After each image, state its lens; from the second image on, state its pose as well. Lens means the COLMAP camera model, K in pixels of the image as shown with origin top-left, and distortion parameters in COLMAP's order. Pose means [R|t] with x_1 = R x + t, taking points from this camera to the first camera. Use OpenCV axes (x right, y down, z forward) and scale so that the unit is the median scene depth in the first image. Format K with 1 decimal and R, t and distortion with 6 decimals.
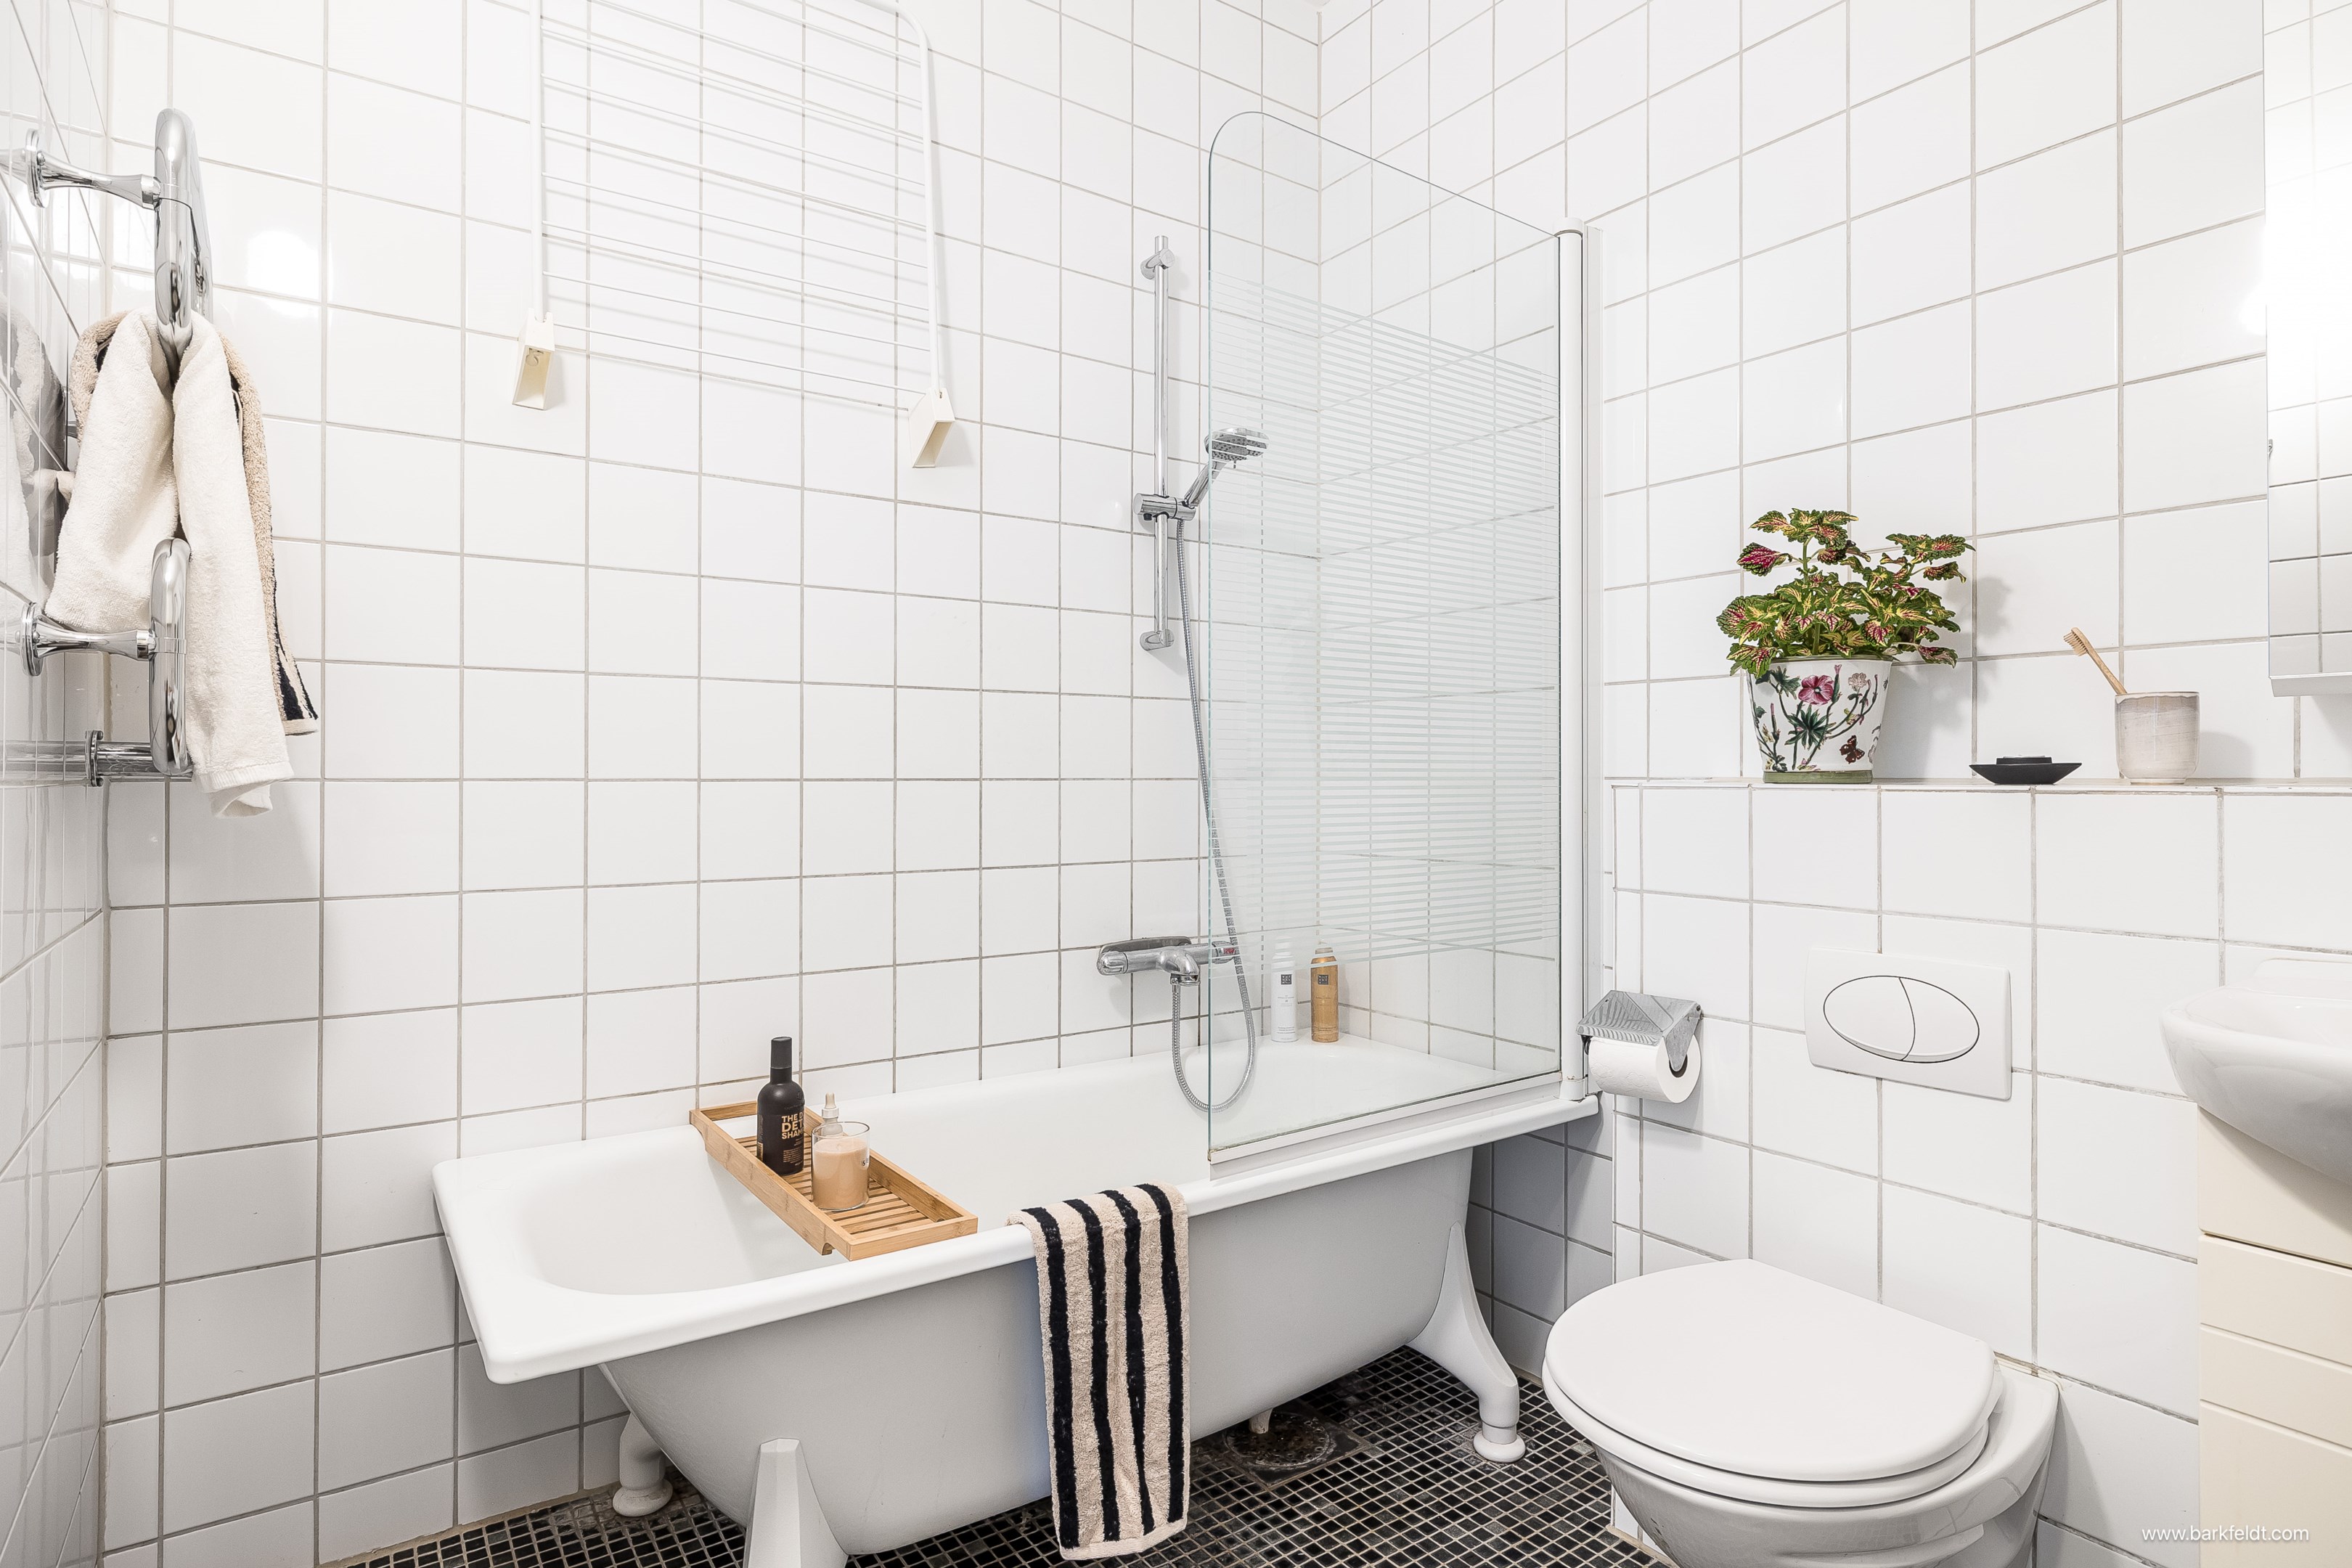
lens RADIAL K [[1227.6, 0, 1172.7], [0, 1227.6, 771.6], [0, 0, 1]] dist [-0.000706, 0.000897]
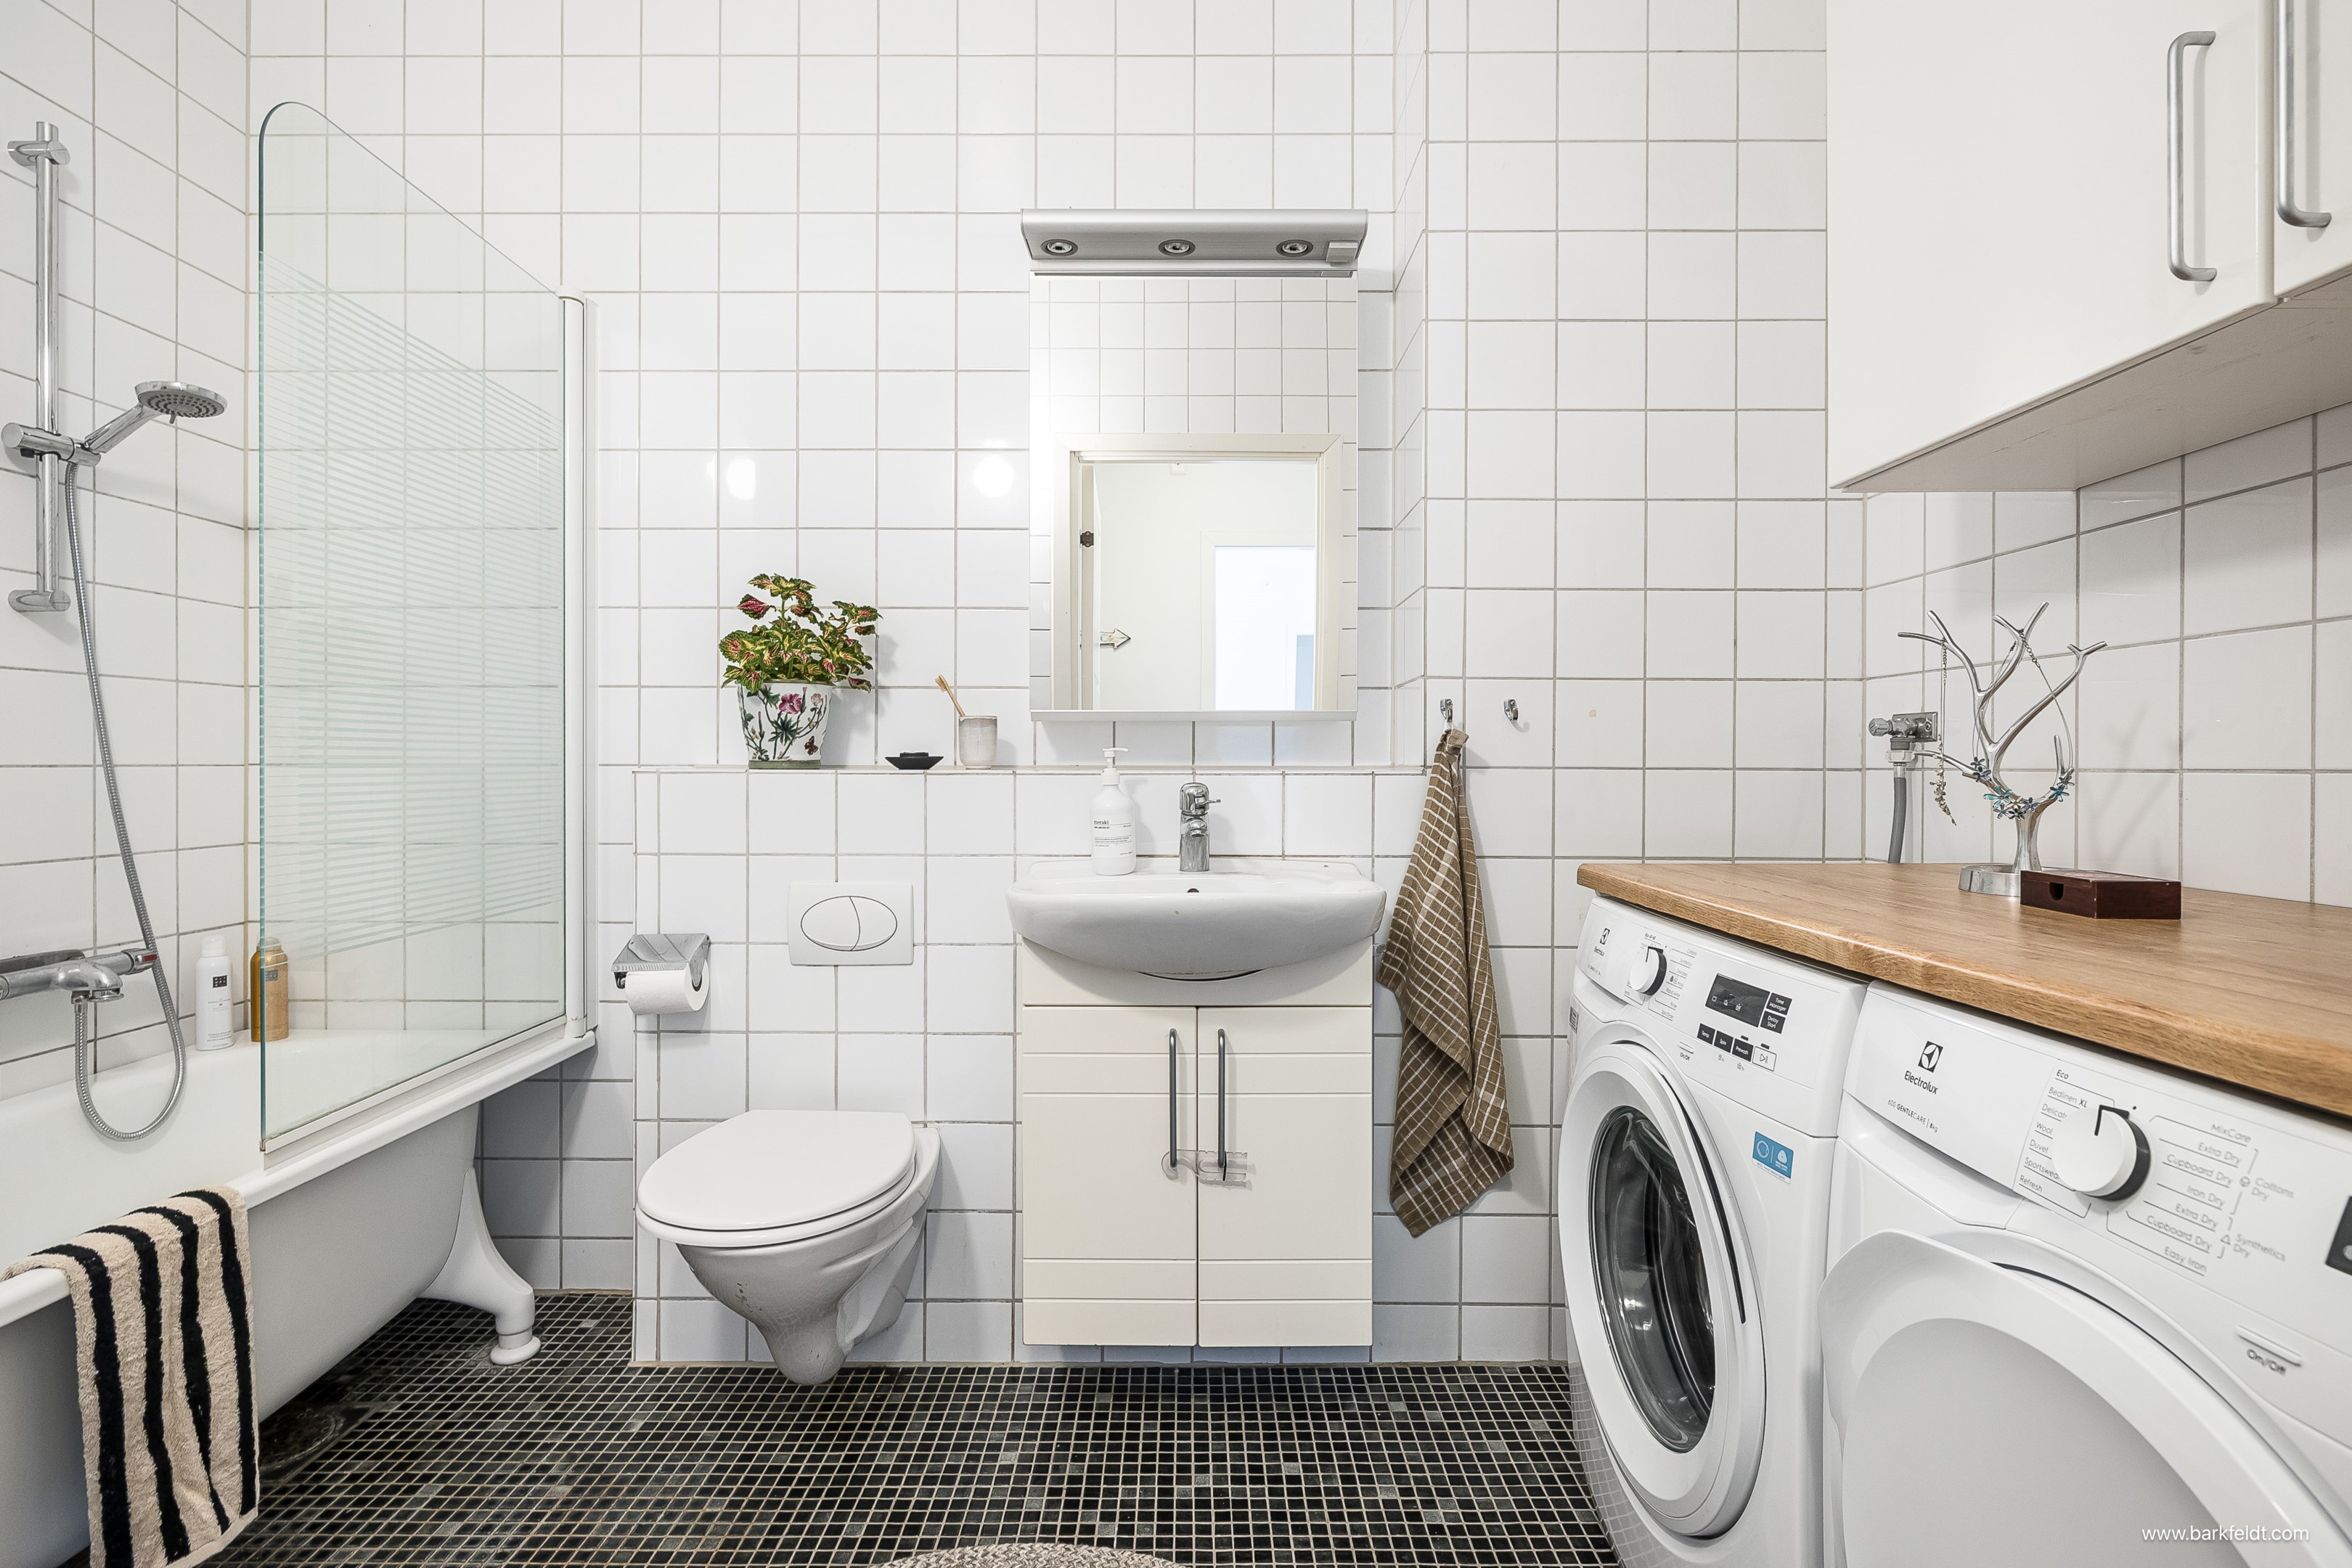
lens RADIAL K [[1129.3, 0, 1178.8], [0, 1129.3, 771.2], [0, 0, 1]] dist [0.000746, -0.001452]
pose [[0.583334, -0.005422, 0.812214, -0.275675], [-0.005444, 0.999929, 0.010585, -0.004210], [-0.812214, -0.010596, 0.583263, -0.131212]]
